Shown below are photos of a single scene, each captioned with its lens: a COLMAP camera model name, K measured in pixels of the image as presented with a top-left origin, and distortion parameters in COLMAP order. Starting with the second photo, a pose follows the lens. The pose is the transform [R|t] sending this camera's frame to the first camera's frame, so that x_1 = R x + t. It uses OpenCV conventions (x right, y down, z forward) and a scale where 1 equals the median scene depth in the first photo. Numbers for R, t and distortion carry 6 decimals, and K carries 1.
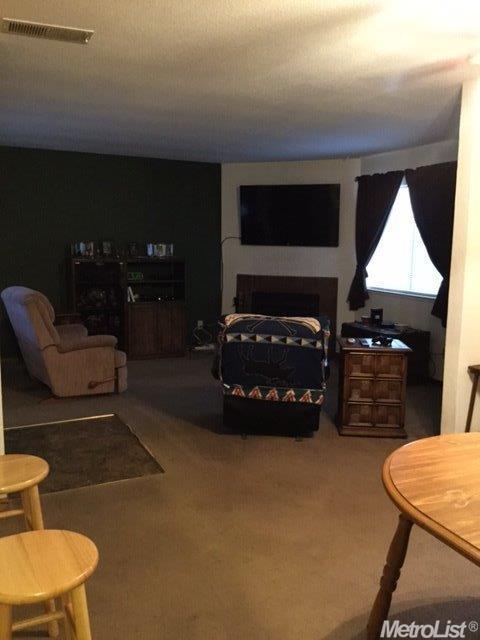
lens RADIAL K [[569.7, 0, 243.5], [0, 569.7, 318.7], [0, 0, 1]] dist [0.067598, -0.038307]
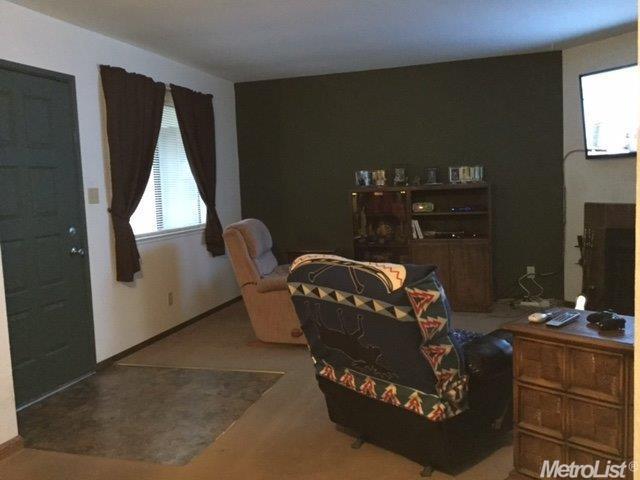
lens RADIAL K [[569.7, 0, 318.8], [0, 569.7, 241.8], [0, 0, 1]] dist [0.067598, -0.038307]
pose [[0.742608, 0.022266, -0.669356, 0.421794], [-0.042405, 0.999005, -0.013814, -0.013082], [0.668382, 0.038643, 0.742814, 0.496621]]
